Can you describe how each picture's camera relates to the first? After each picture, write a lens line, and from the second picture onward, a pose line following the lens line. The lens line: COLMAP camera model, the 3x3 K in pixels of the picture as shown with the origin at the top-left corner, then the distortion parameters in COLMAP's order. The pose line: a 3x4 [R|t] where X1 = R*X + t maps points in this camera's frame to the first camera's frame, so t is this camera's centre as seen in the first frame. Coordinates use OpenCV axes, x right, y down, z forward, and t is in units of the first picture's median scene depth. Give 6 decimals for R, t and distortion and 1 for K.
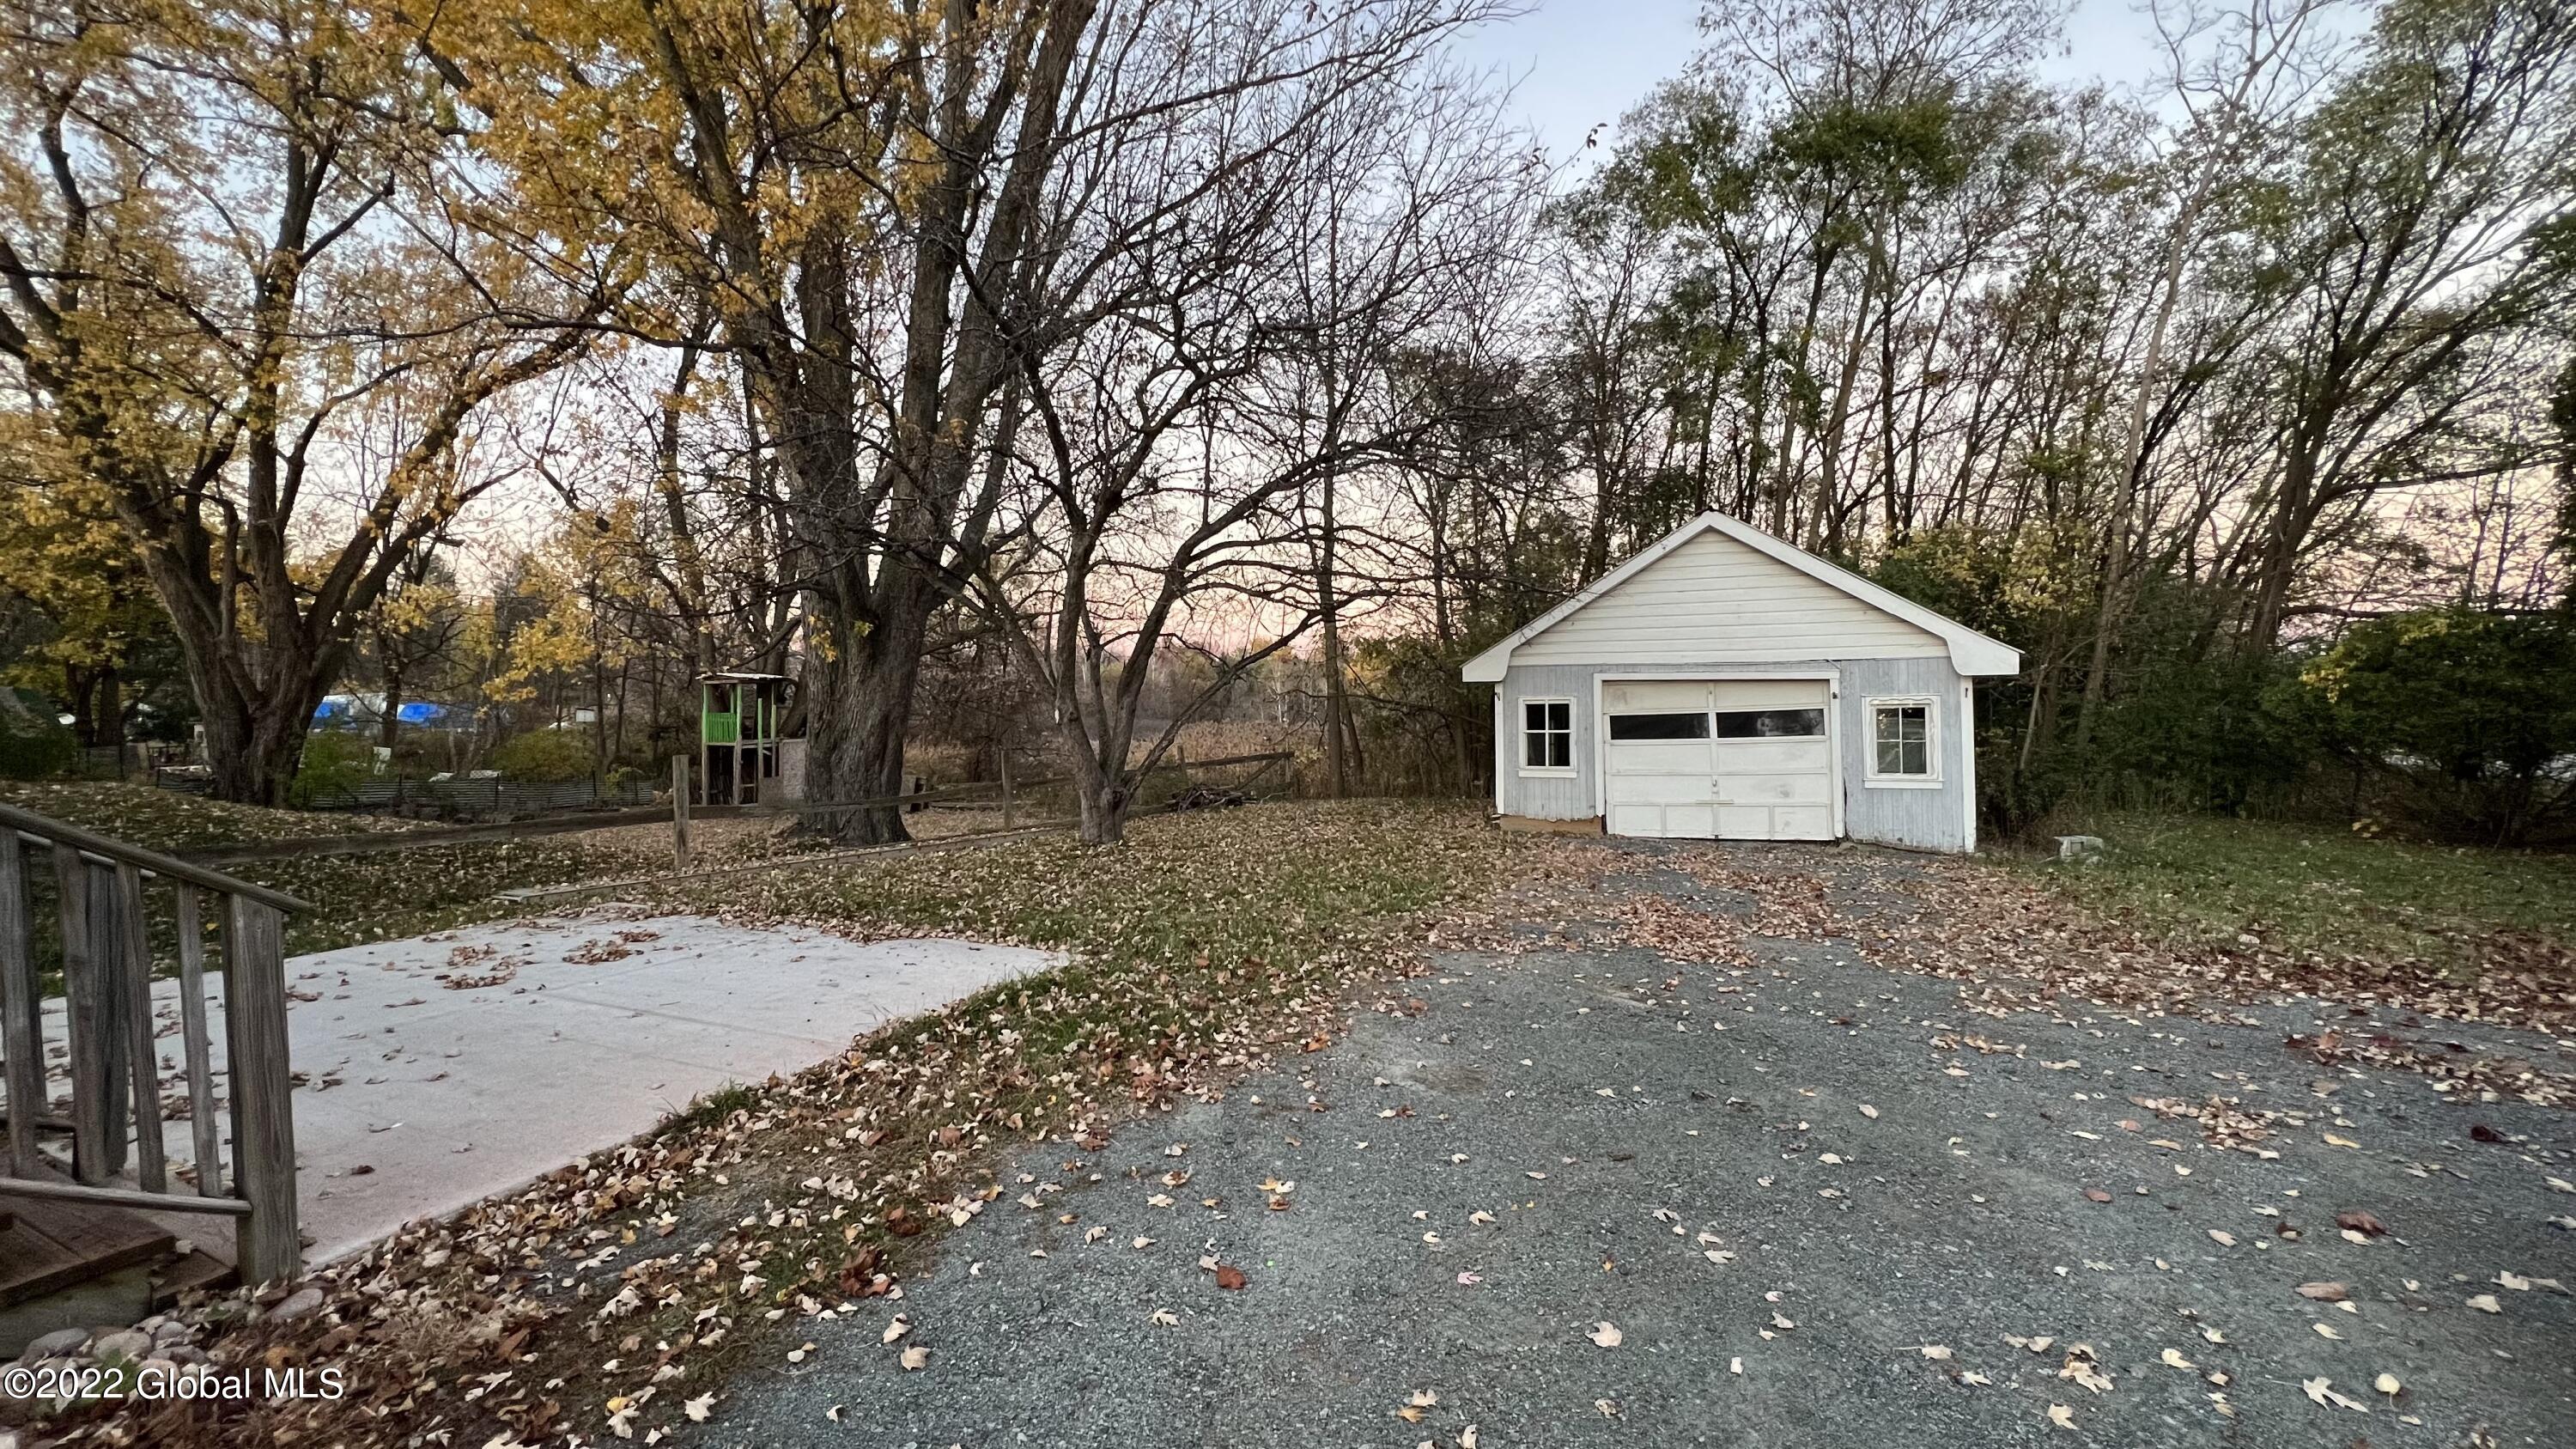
lens RADIAL K [[1034.6, 0, 1287.8], [0, 1034.6, 720.4], [0, 0, 1]] dist [-0.003026, 0.001097]
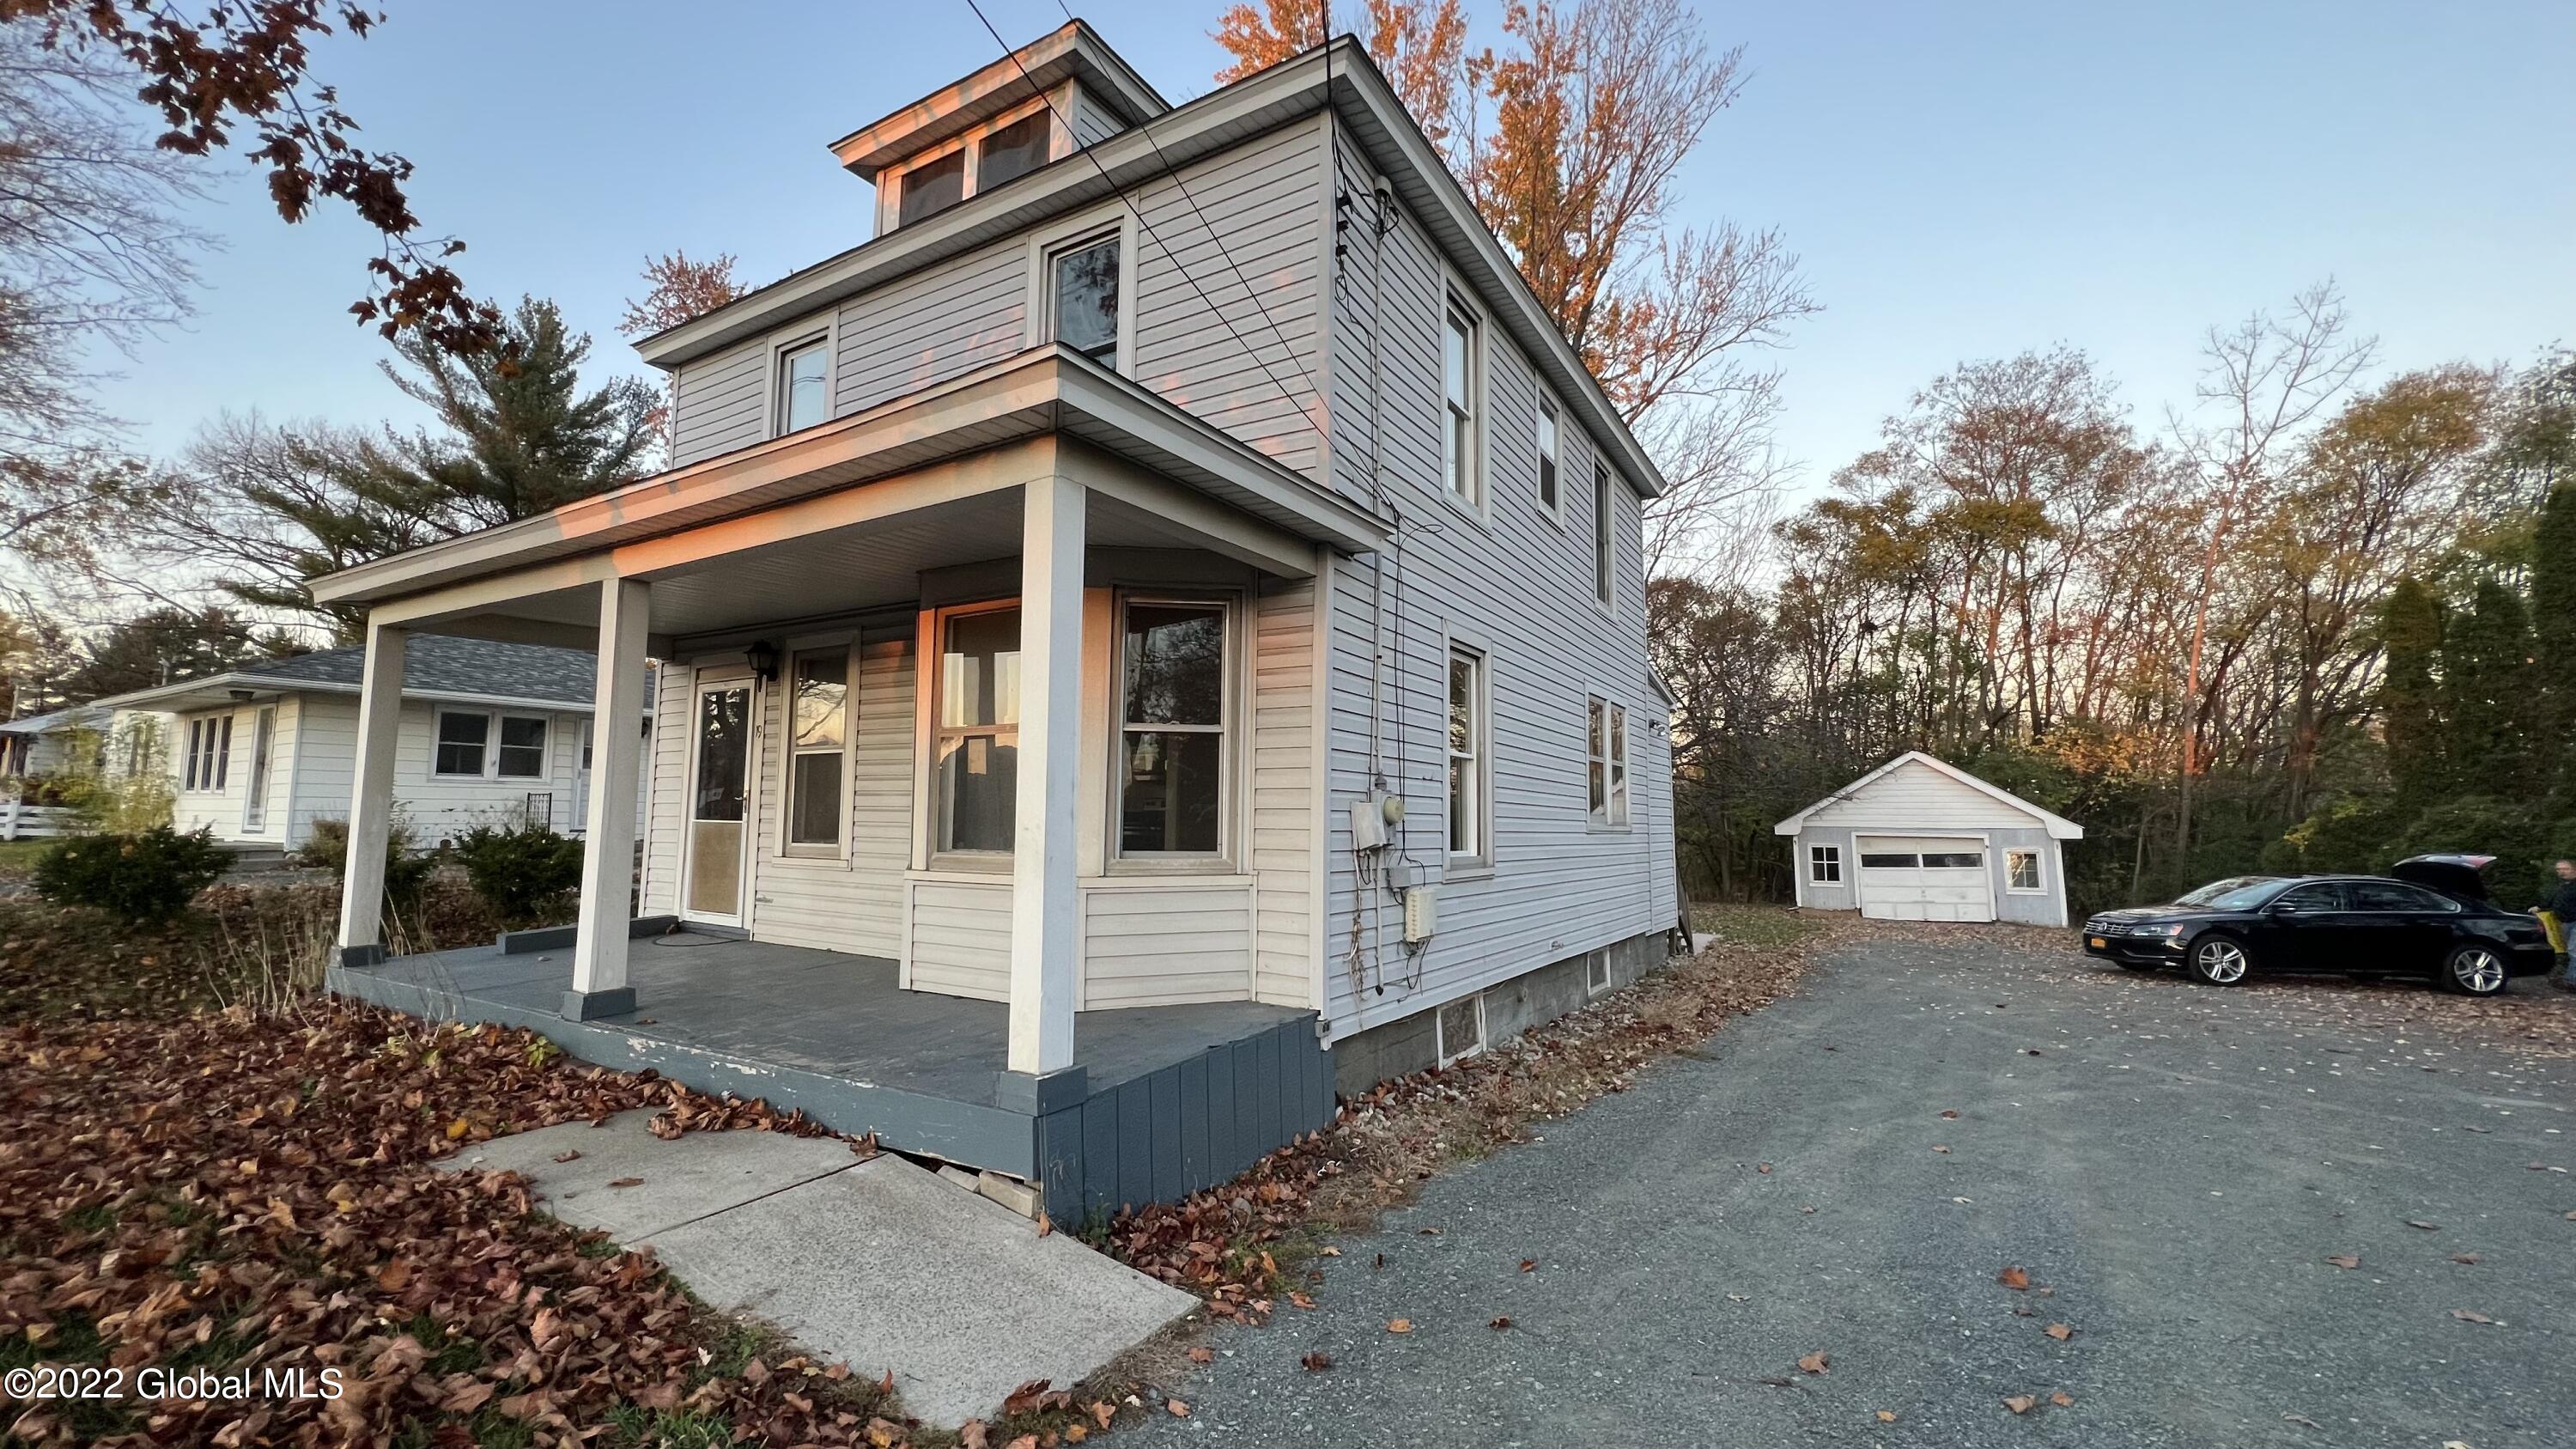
lens RADIAL K [[1034.6, 0, 1278.4], [0, 1034.6, 720.6], [0, 0, 1]] dist [-0.003026, 0.001097]
pose [[0.990367, -0.002794, -0.138437, -0.487294], [-0.012697, 0.993751, -0.110891, -0.024672], [0.137882, 0.111581, 0.984143, -1.047929]]
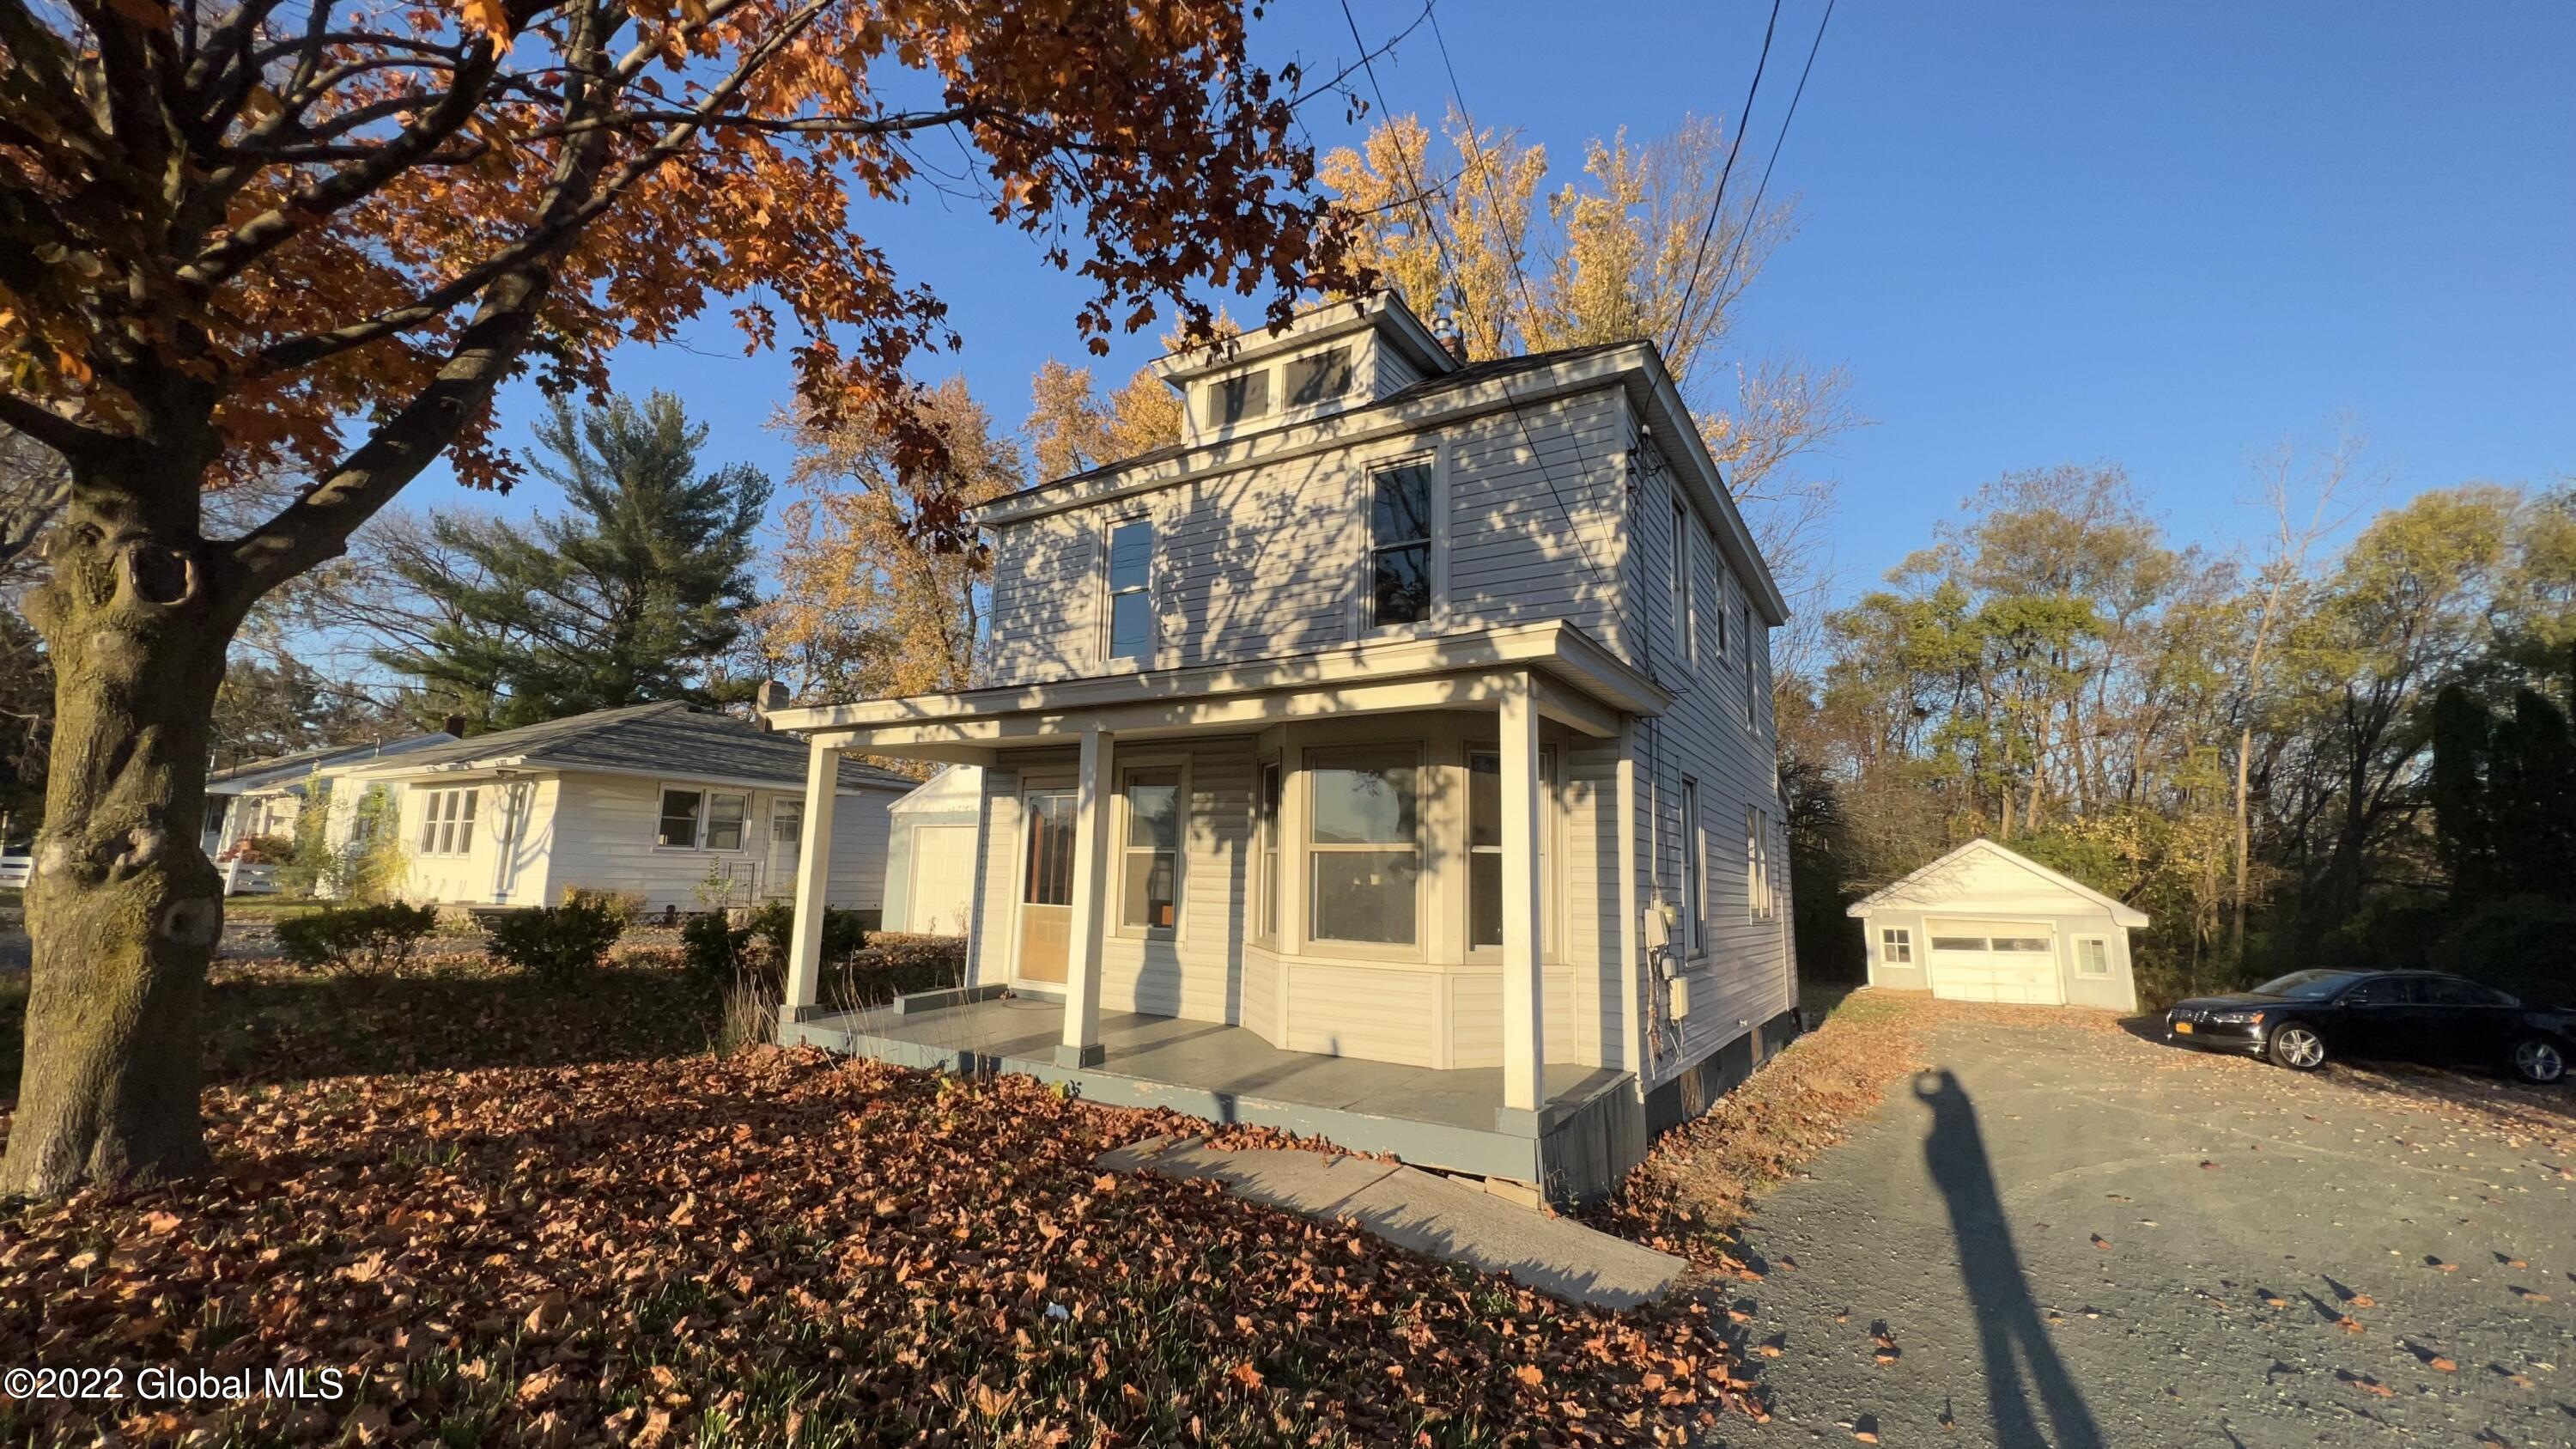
lens RADIAL K [[1034.6, 0, 1276.5], [0, 1034.6, 712.7], [0, 0, 1]] dist [-0.003026, 0.001097]
pose [[0.987765, 0.001817, -0.155939, -0.628729], [-0.029848, 0.983649, -0.177605, -0.038631], [0.153067, 0.180086, 0.971668, -1.212922]]
